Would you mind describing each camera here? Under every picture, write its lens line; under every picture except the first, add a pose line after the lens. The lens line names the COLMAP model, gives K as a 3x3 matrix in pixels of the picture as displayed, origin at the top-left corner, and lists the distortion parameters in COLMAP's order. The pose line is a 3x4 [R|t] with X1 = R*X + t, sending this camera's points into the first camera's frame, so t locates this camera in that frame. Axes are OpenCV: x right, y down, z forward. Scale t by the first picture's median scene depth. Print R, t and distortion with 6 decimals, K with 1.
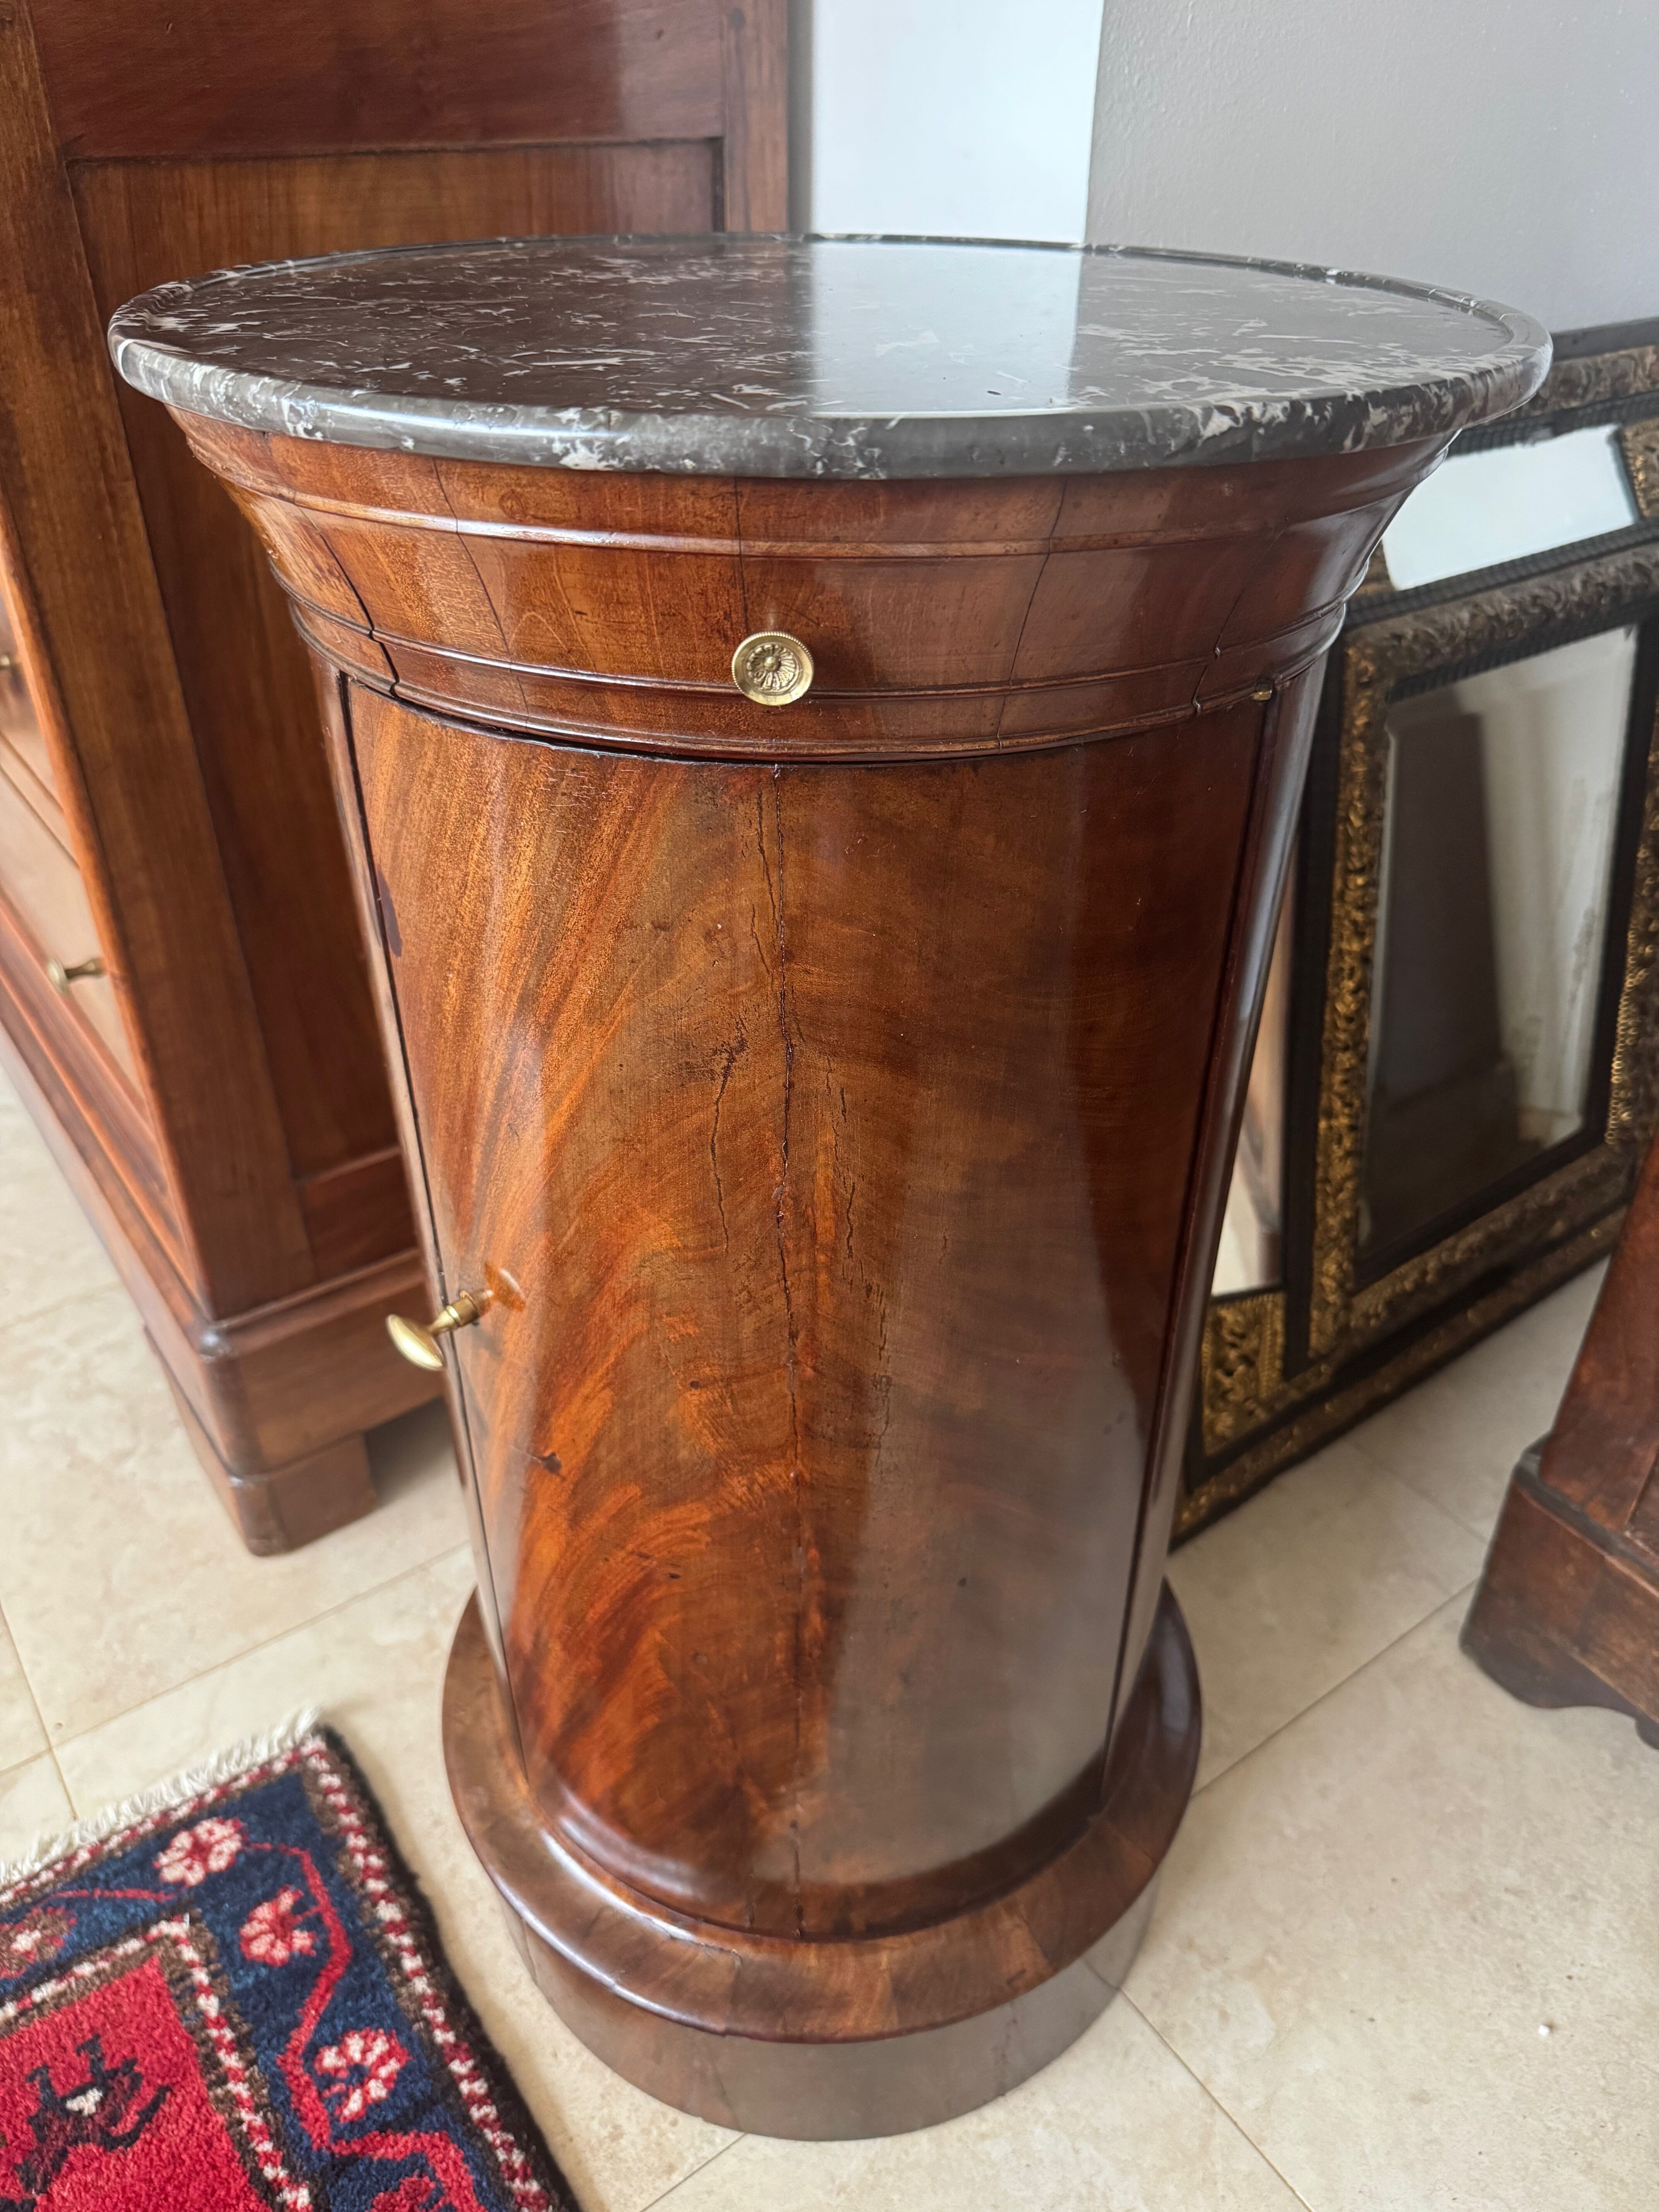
lens RADIAL K [[1581.6, 0, 822.0], [0, 1581.6, 1113.6], [0, 0, 1]] dist [0.027876, -0.058272]
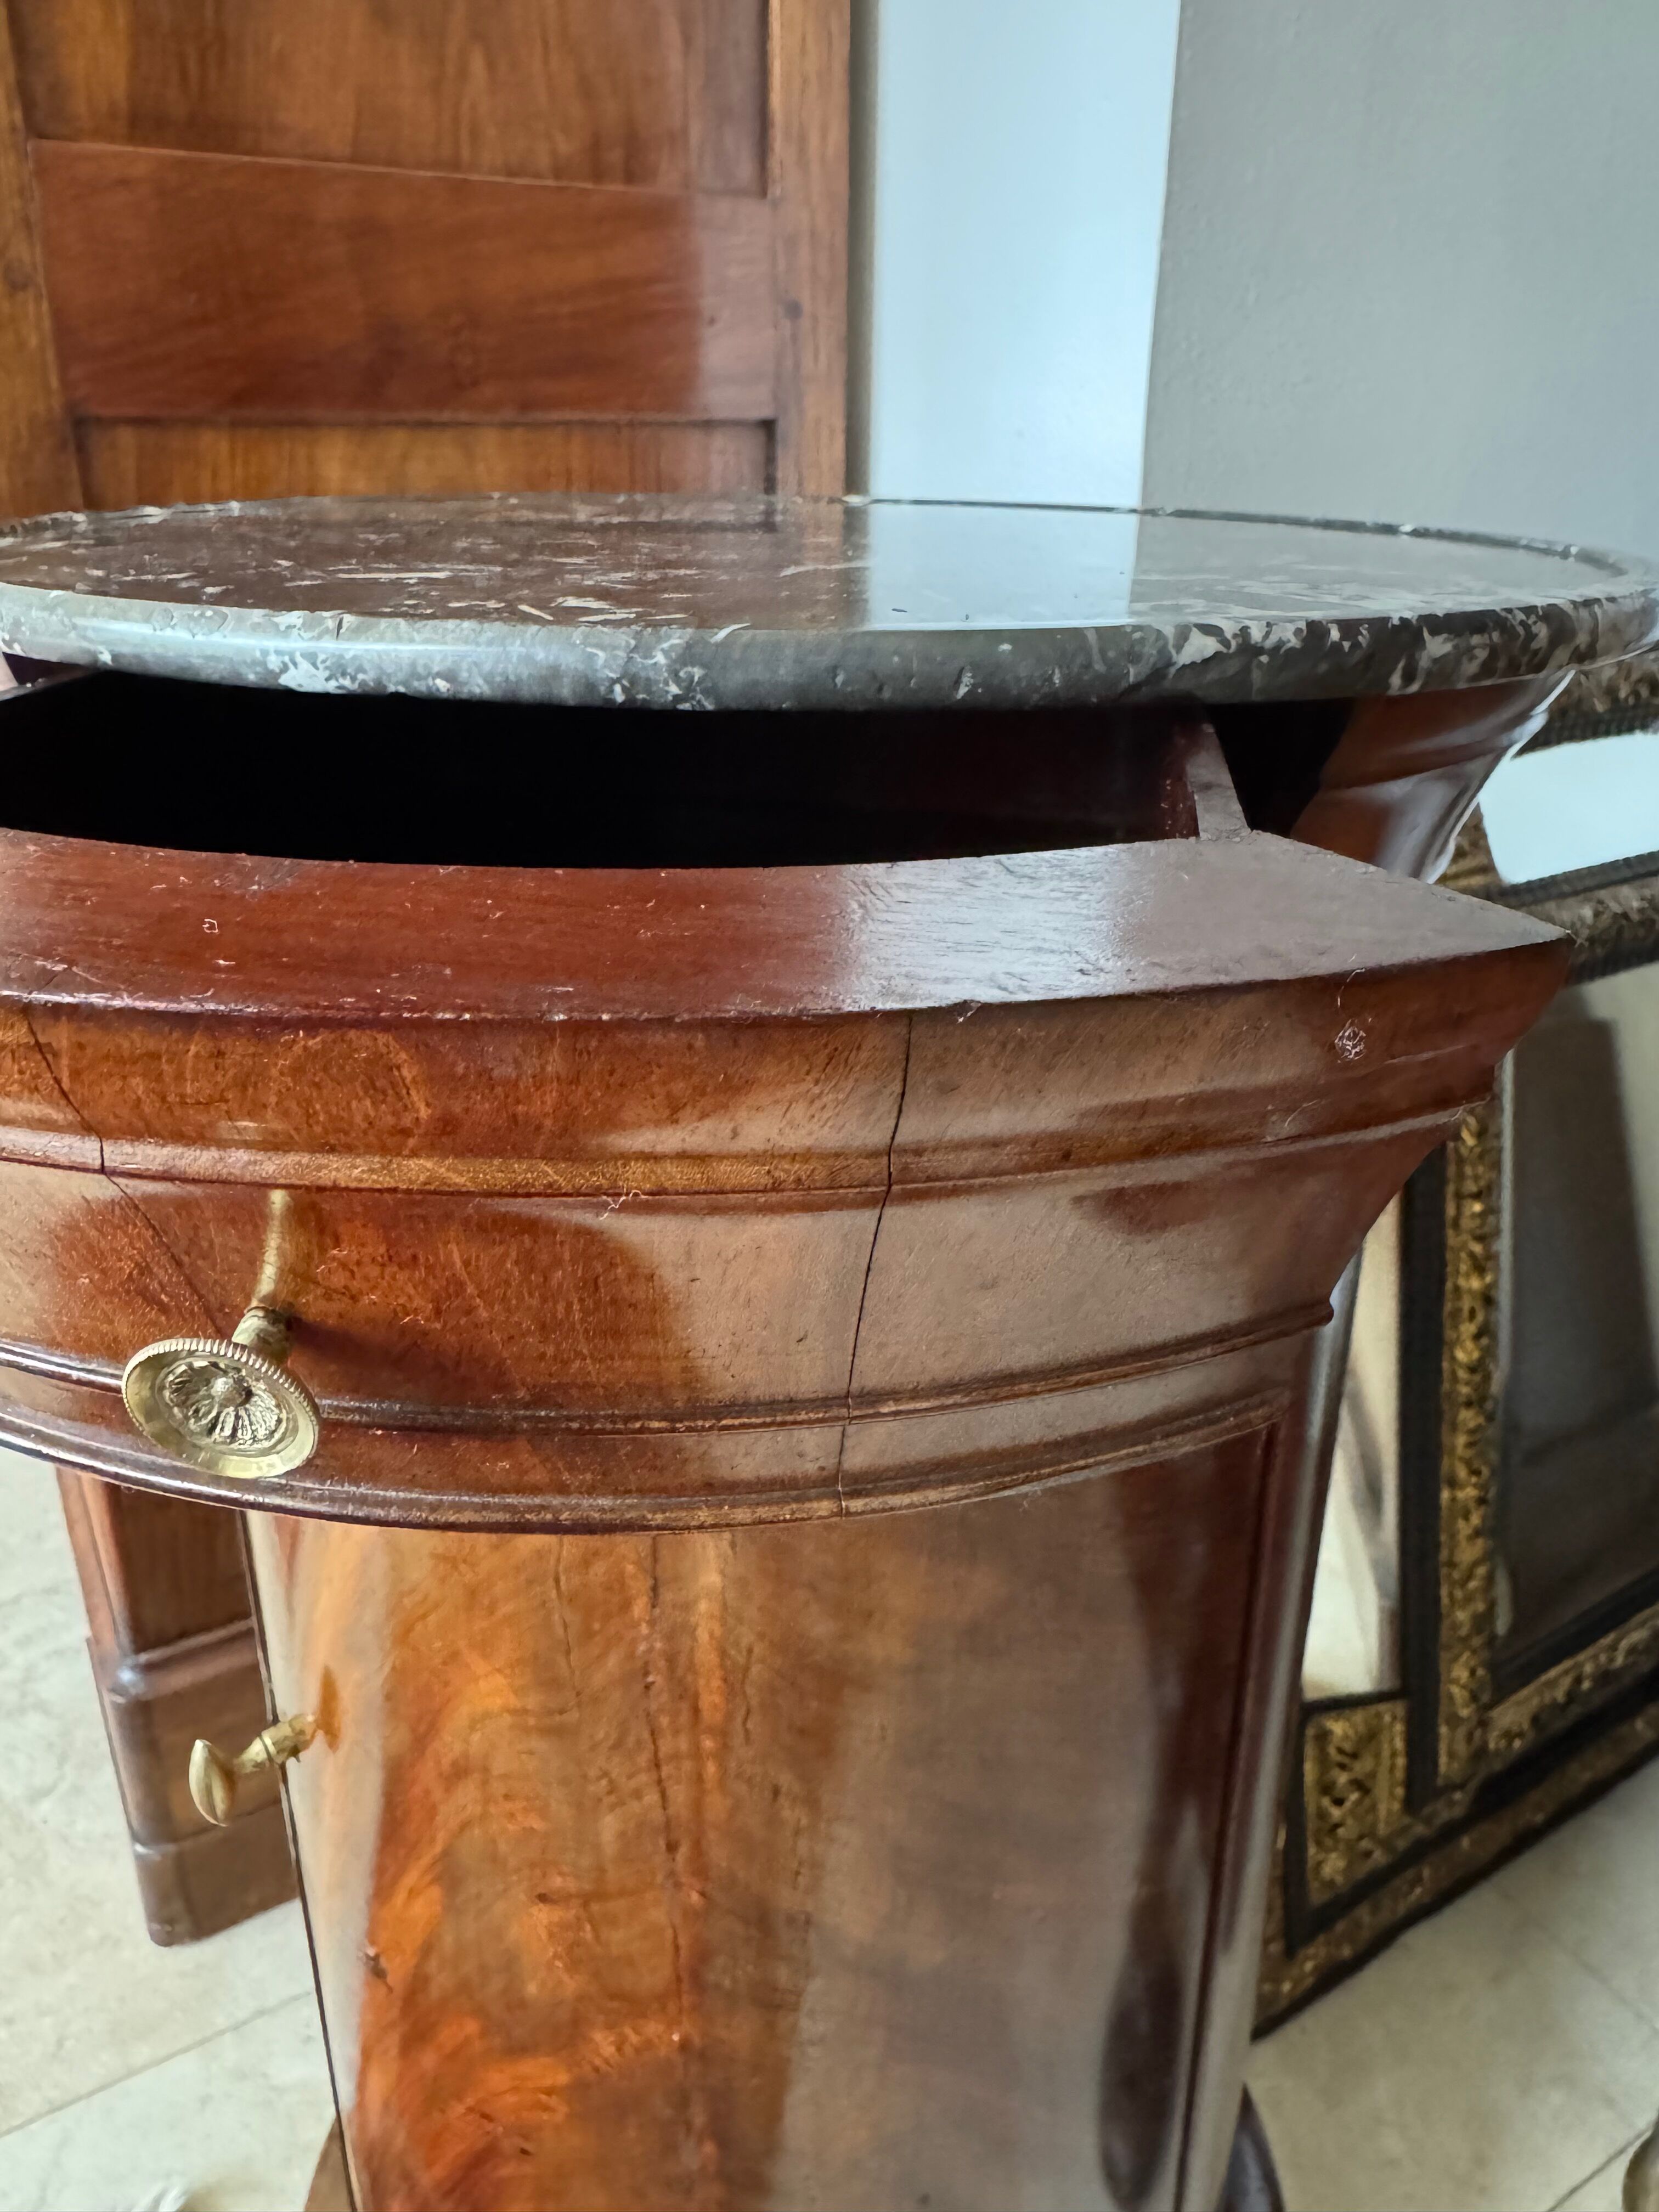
lens RADIAL K [[1577.2, 0, 830.6], [0, 1577.2, 1008.5], [0, 0, 1]] dist [-0.041489, 0.023713]
pose [[0.996199, 0.035023, -0.079757, 0.063183], [-0.052360, 0.972496, -0.226956, -0.046769], [0.069615, 0.230269, 0.970634, 0.152604]]
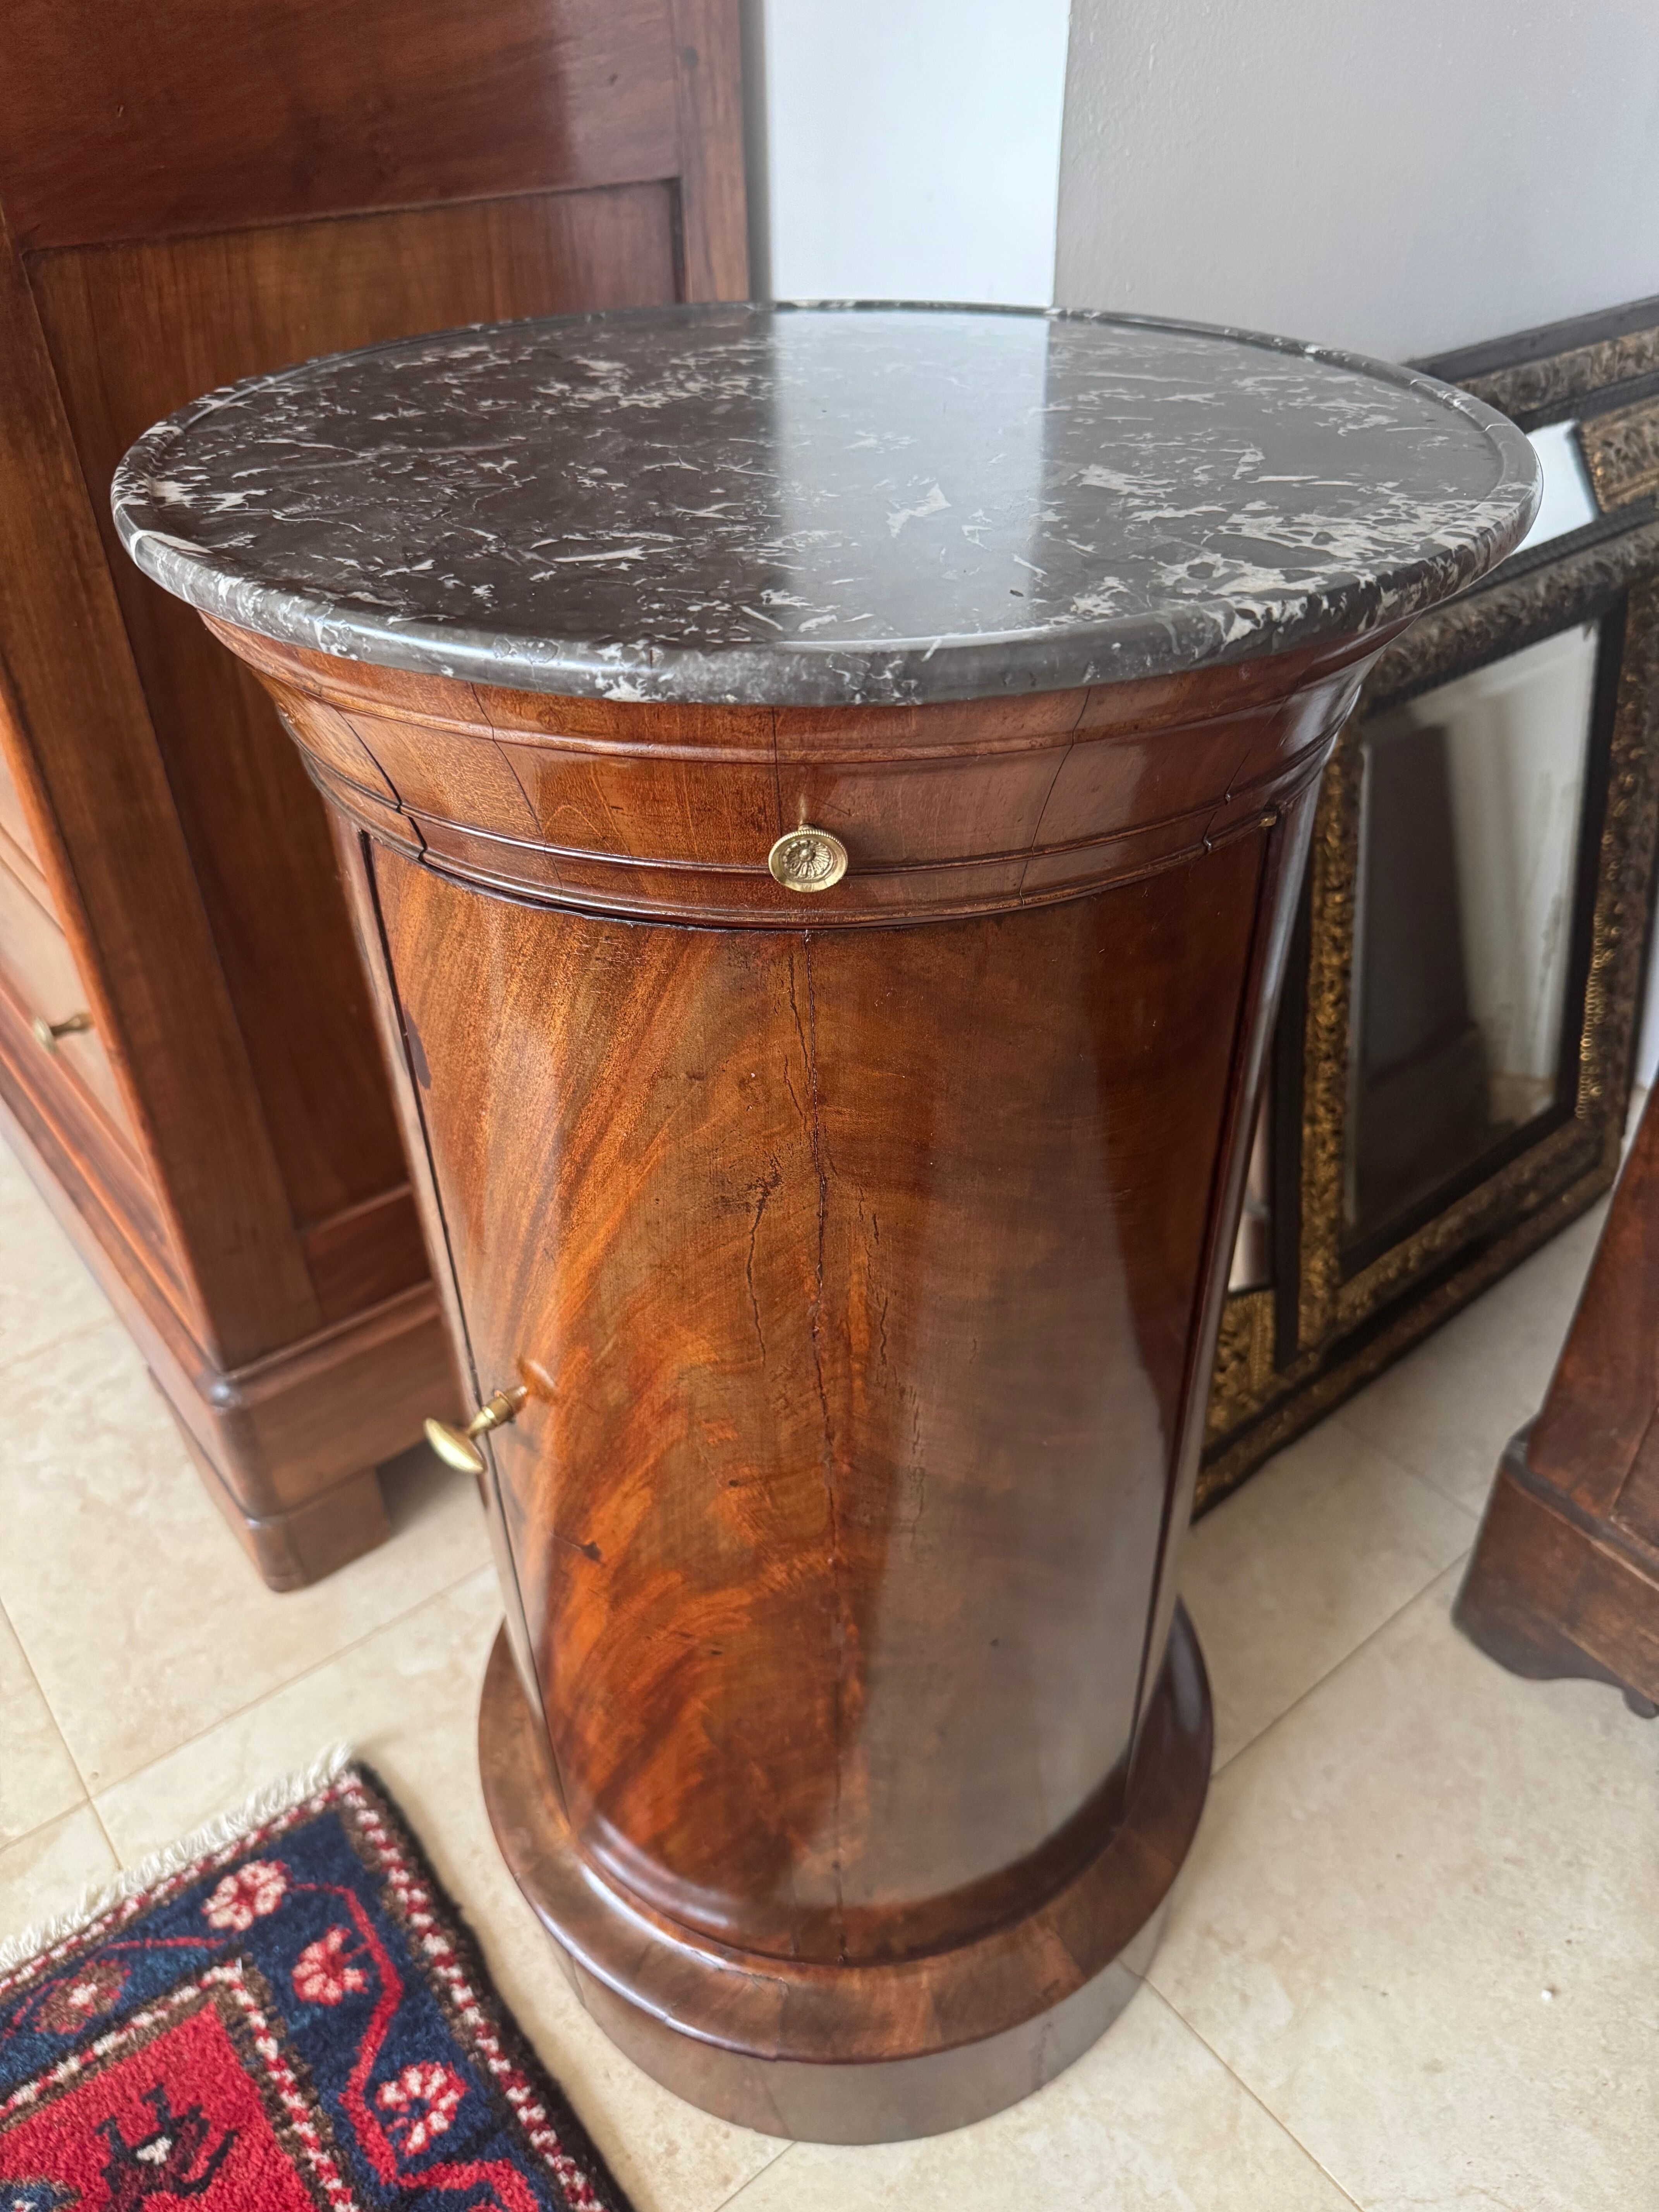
lens RADIAL K [[1581.6, 0, 822.0], [0, 1581.6, 1113.6], [0, 0, 1]] dist [0.027876, -0.058272]
pose [[0.998682, -0.044914, 0.024838, -0.025826], [0.043814, 0.998105, 0.043205, -0.075116], [-0.026732, -0.042060, 0.998757, -0.014205]]
